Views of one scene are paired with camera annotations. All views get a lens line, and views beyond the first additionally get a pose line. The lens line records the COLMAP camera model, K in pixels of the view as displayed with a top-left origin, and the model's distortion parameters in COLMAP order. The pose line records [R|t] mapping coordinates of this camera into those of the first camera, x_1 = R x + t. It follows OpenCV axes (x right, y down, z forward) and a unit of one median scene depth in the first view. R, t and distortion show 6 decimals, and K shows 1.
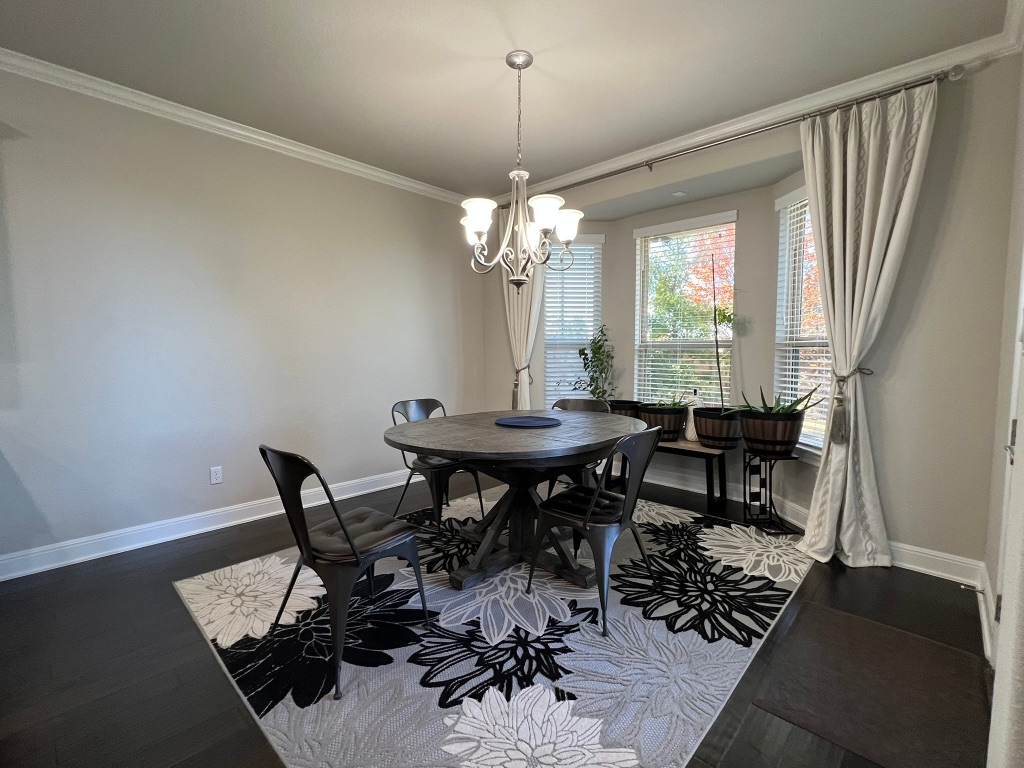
lens RADIAL K [[463.4, 0, 508.7], [0, 463.4, 388.1], [0, 0, 1]] dist [-0.001830, 0.000452]
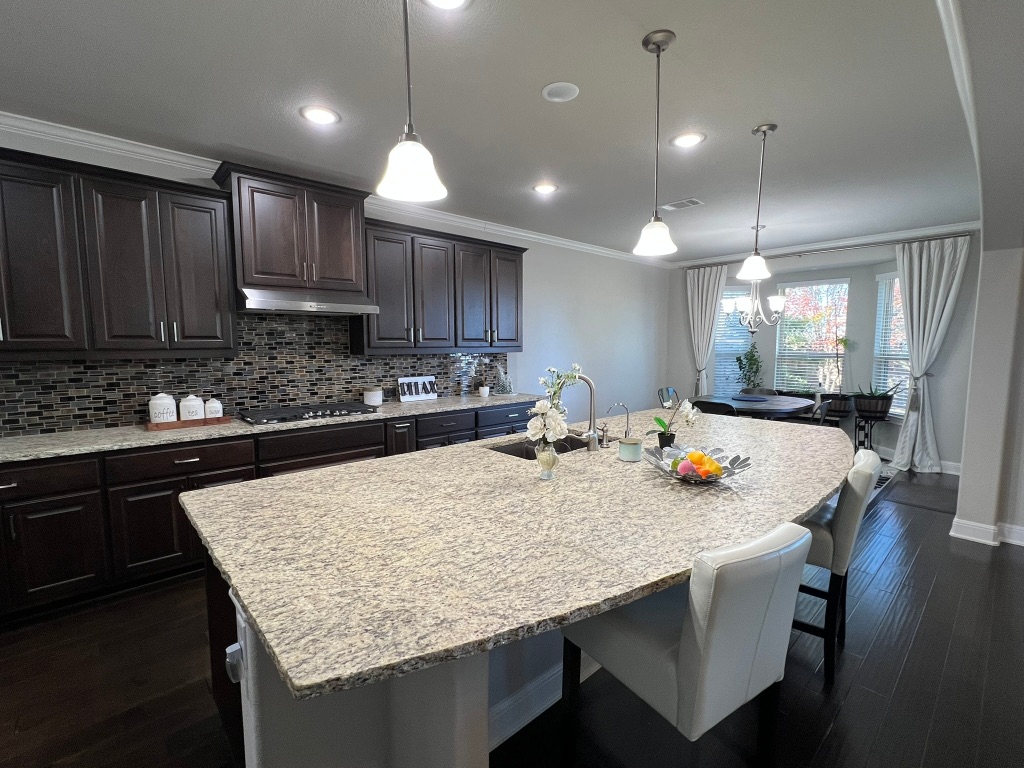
lens RADIAL K [[463.4, 0, 505.2], [0, 463.4, 388.3], [0, 0, 1]] dist [-0.001830, 0.000452]
pose [[0.996598, 0.006442, -0.082163, -0.730150], [-0.004845, 0.999796, 0.019621, -0.006567], [0.082273, -0.019156, 0.996426, -0.938177]]
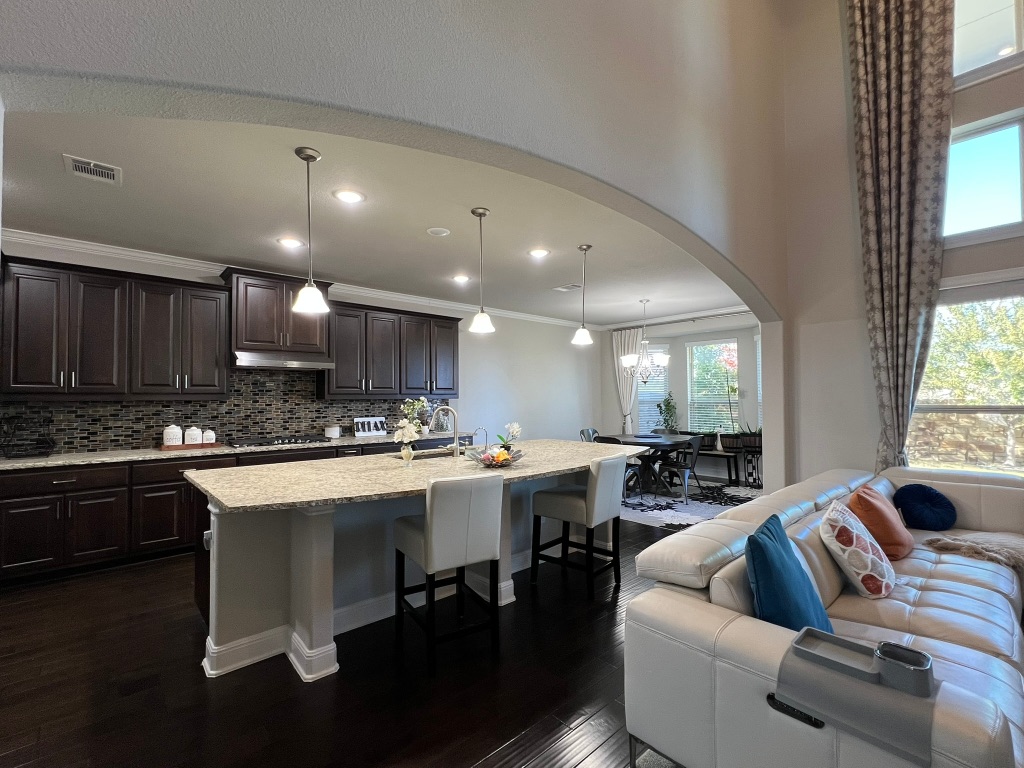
lens RADIAL K [[463.4, 0, 506.5], [0, 463.4, 387.0], [0, 0, 1]] dist [-0.001830, 0.000452]
pose [[0.996577, -0.008062, -0.082277, -0.431873], [-0.000256, 0.994927, -0.100596, 0.051378], [0.082670, 0.100273, 0.991520, -1.316381]]
